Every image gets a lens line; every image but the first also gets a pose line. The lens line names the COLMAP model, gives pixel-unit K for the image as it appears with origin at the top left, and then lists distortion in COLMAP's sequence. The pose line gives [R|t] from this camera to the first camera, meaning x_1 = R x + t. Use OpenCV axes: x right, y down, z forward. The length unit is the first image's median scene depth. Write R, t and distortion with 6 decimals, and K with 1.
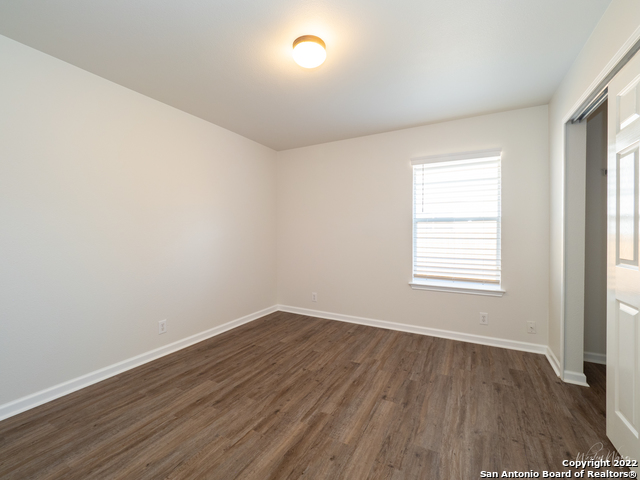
lens RADIAL K [[269.6, 0, 321.2], [0, 269.6, 237.9], [0, 0, 1]] dist [0.000145, 0.000027]
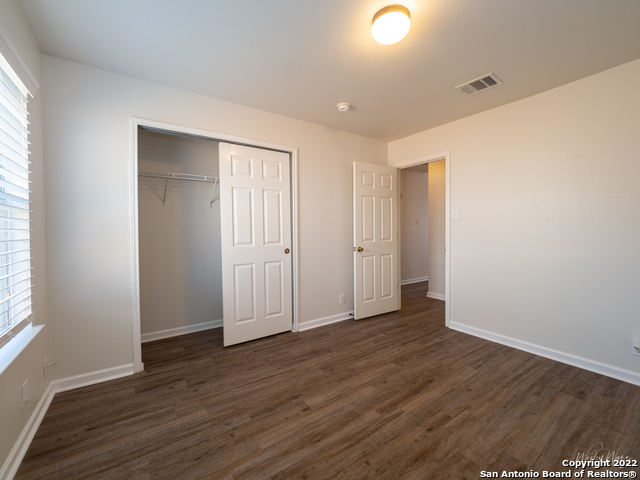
lens RADIAL K [[269.6, 0, 320.6], [0, 269.6, 236.8], [0, 0, 1]] dist [0.000145, 0.000027]
pose [[-0.890026, -0.008390, 0.455833, -0.229419], [0.011977, 0.999055, 0.041772, -0.034676], [-0.455753, 0.042638, -0.889084, 1.821443]]
